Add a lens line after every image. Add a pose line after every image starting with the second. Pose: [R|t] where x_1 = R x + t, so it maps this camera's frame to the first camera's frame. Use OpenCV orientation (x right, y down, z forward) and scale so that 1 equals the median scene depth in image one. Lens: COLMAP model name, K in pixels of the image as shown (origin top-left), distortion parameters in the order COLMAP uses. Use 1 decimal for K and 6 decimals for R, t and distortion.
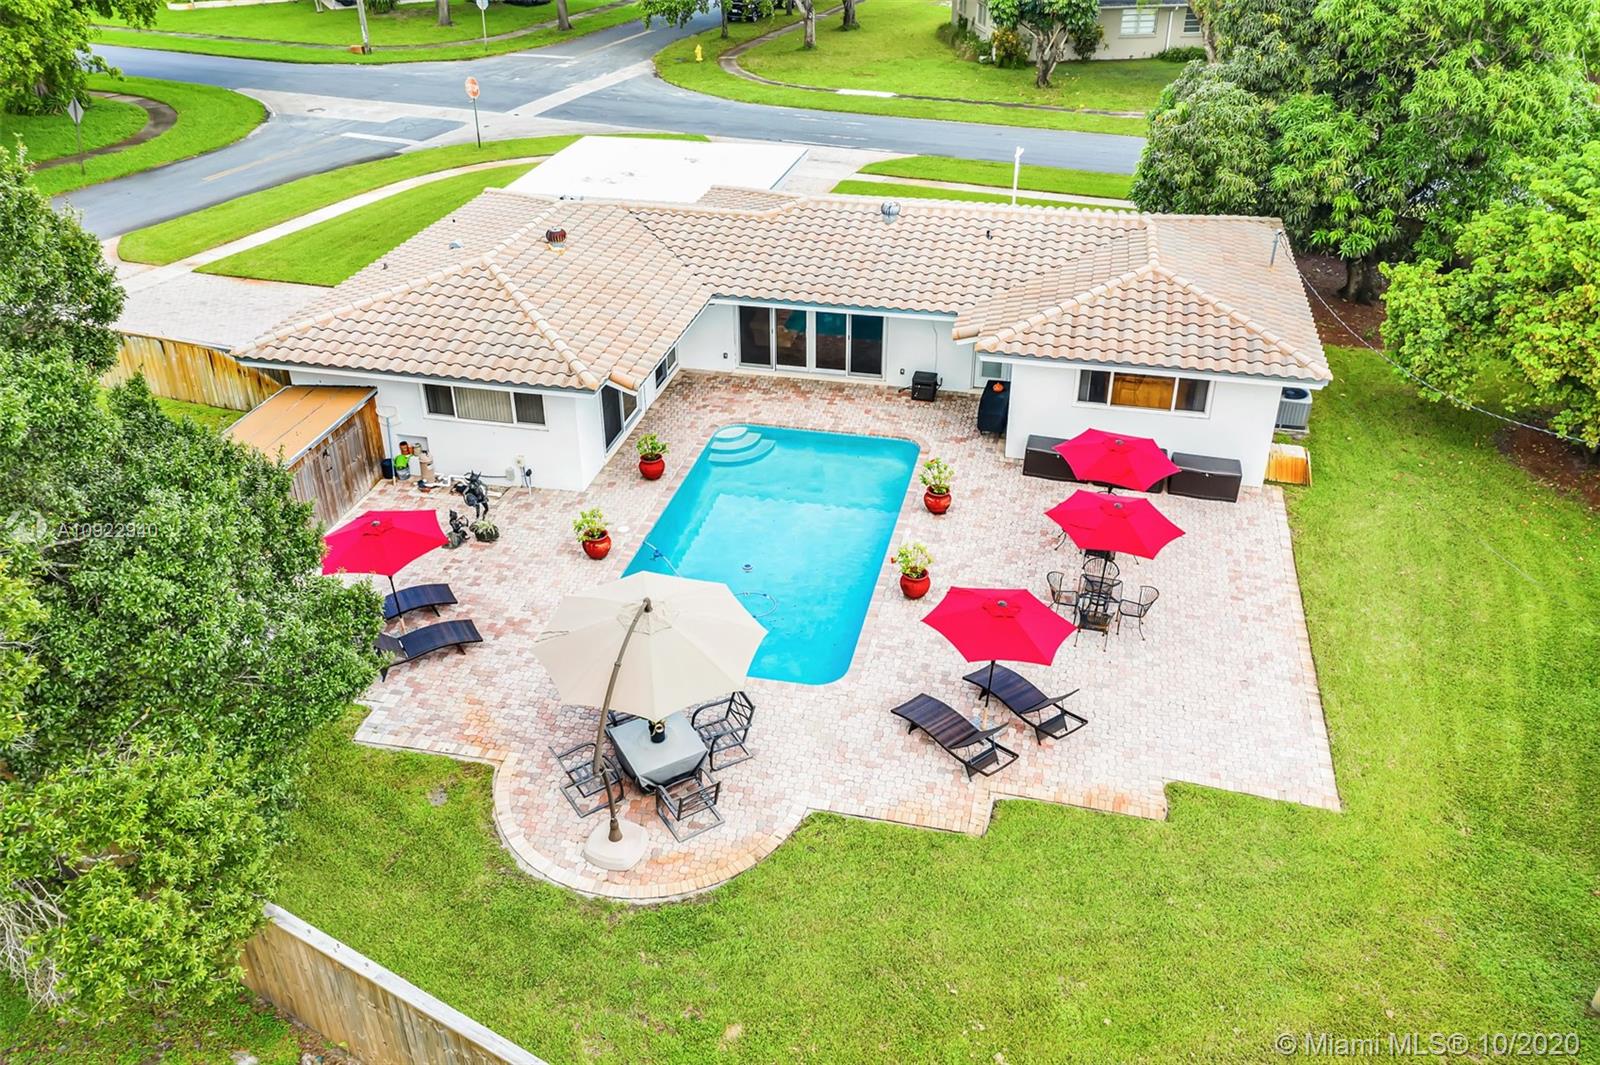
lens RADIAL K [[1295.7, 0, 797.5], [0, 1295.7, 525.4], [0, 0, 1]] dist [-0.009911, 0.004217]
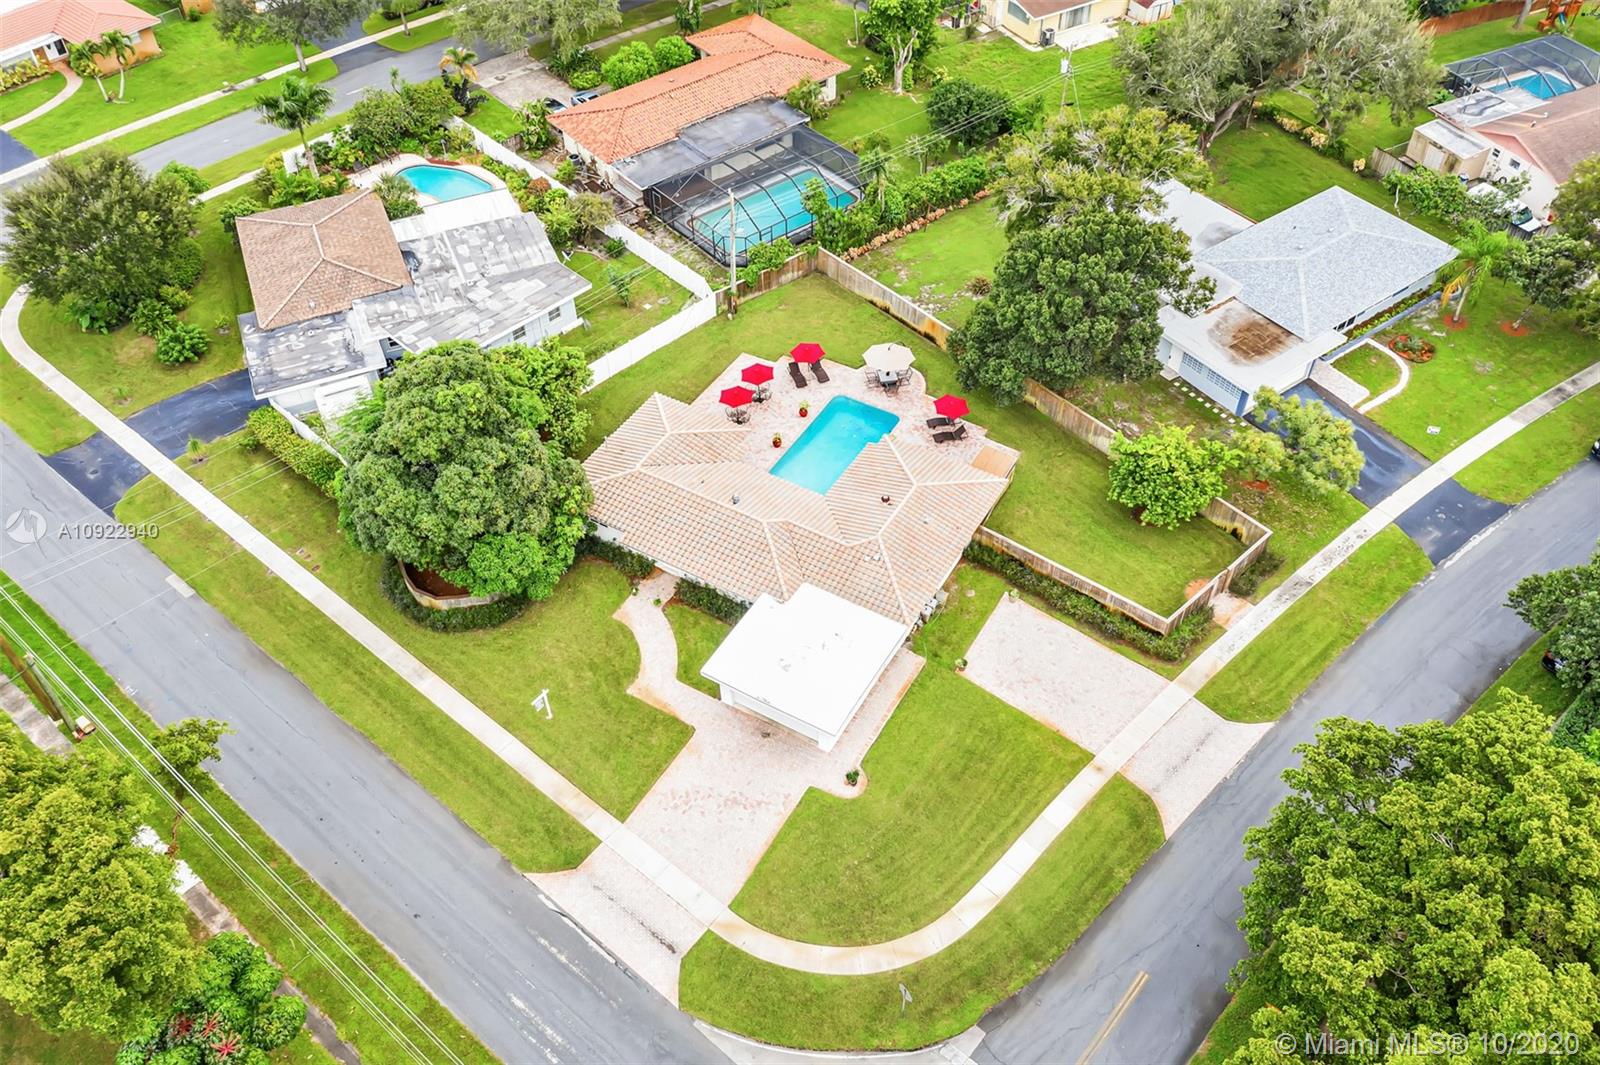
lens RADIAL K [[1291.5, 0, 797.4], [0, 1291.5, 526.4], [0, 0, 1]] dist [-0.009619, 0.000956]
pose [[-0.953053, -0.209062, 0.219049, -0.750125], [0.158647, 0.271418, 0.949296, -3.323708], [-0.257916, 0.939481, -0.225509, 2.170753]]
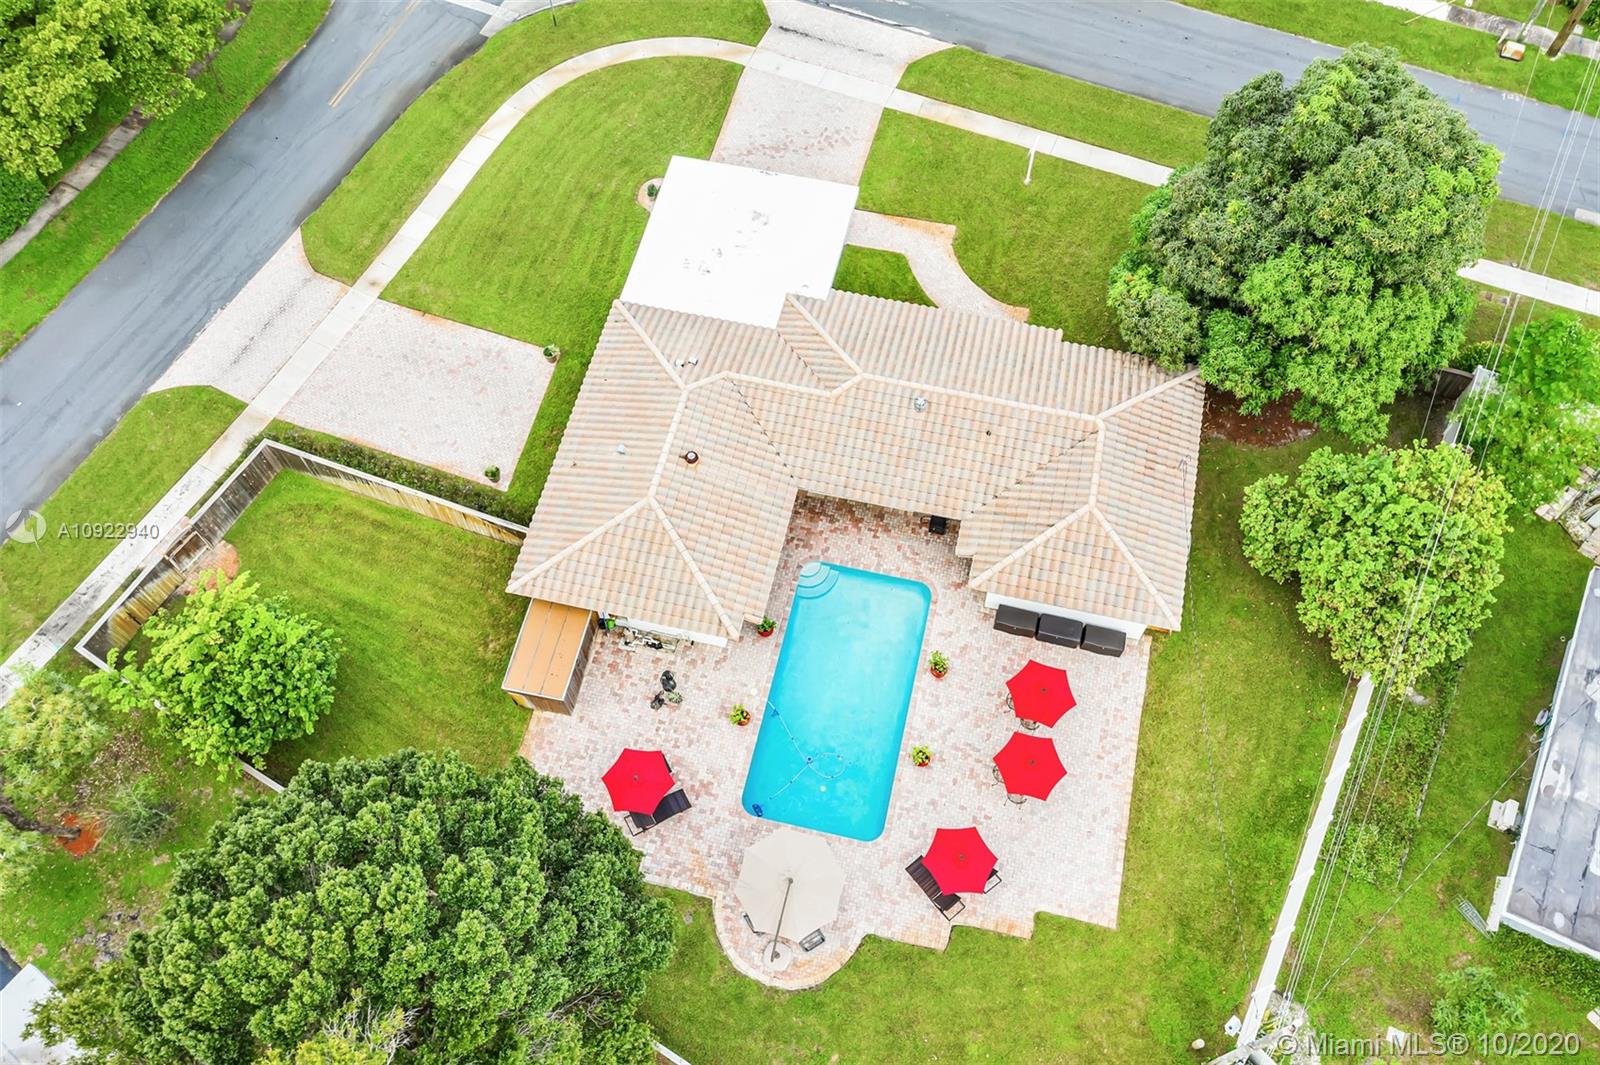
lens RADIAL K [[1291.5, 0, 797.4], [0, 1291.5, 526.4], [0, 0, 1]] dist [-0.009619, 0.000956]
pose [[0.999945, 0.000555, -0.010503, -0.068489], [0.005235, 0.839860, 0.542778, -1.284411], [0.009122, -0.542803, 0.839810, -0.364527]]
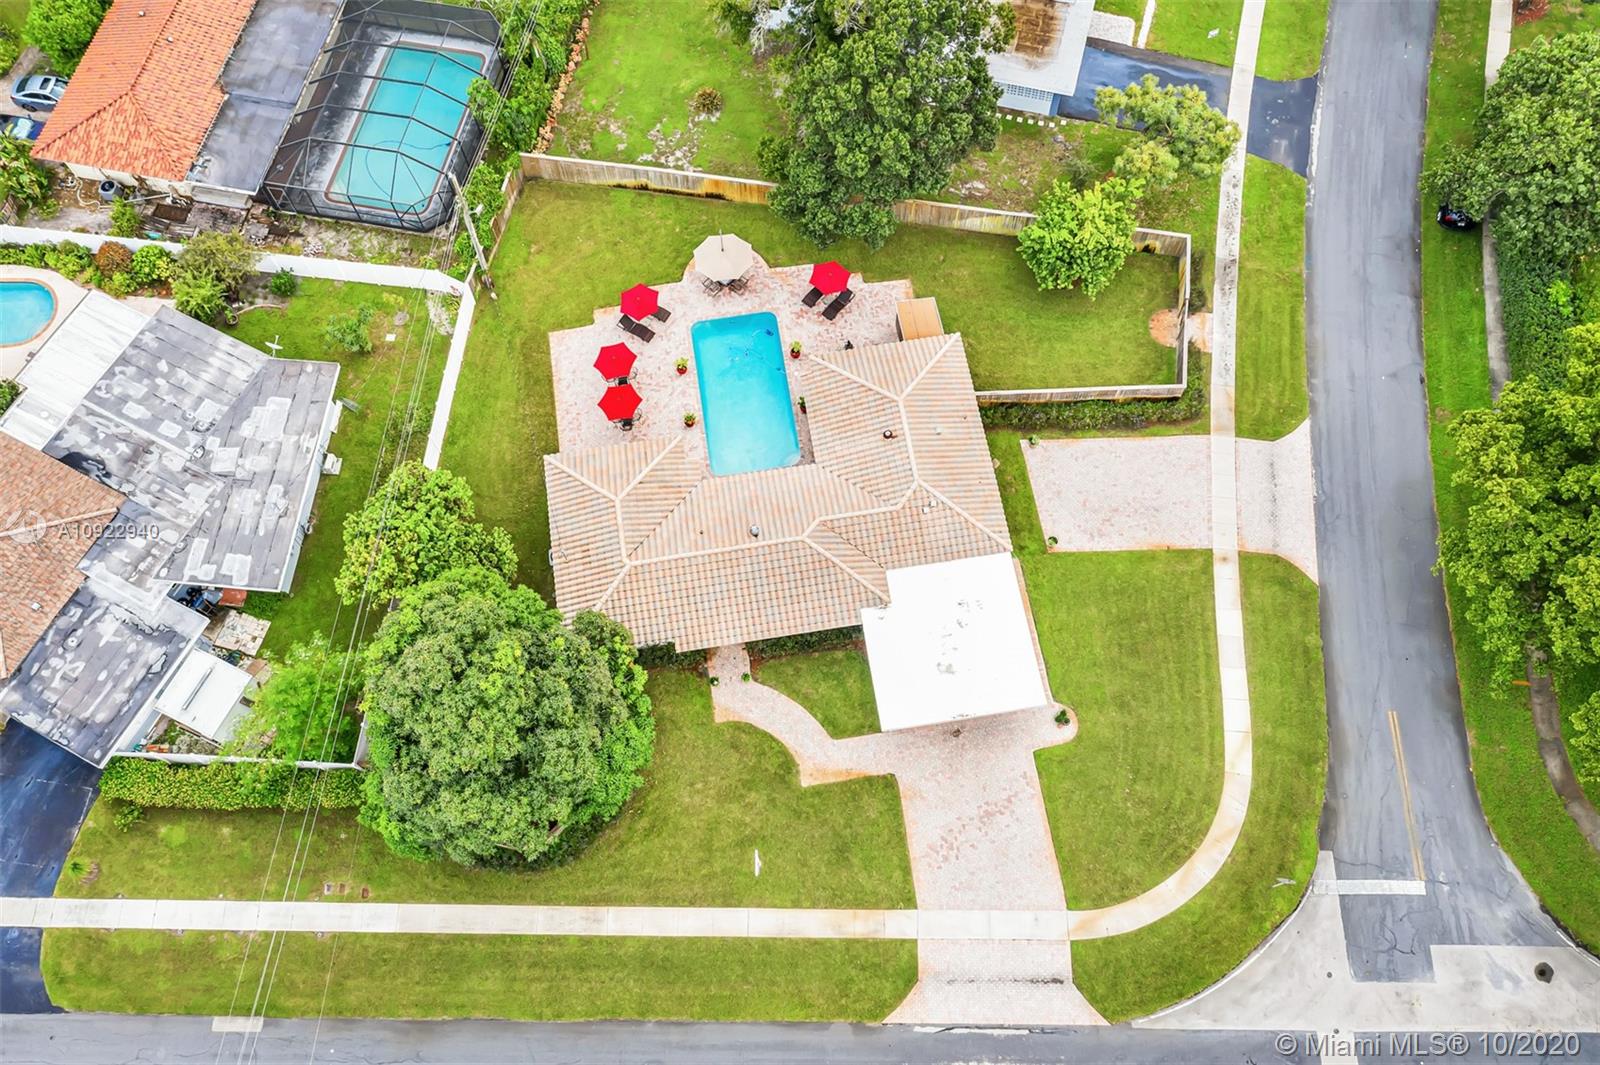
lens RADIAL K [[1291.5, 0, 797.4], [0, 1291.5, 526.4], [0, 0, 1]] dist [-0.009619, 0.000956]
pose [[-0.928138, 0.347795, -0.132660, 0.379580], [-0.165038, -0.065047, 0.984140, -3.072136], [0.333650, 0.935312, 0.117772, 1.128953]]
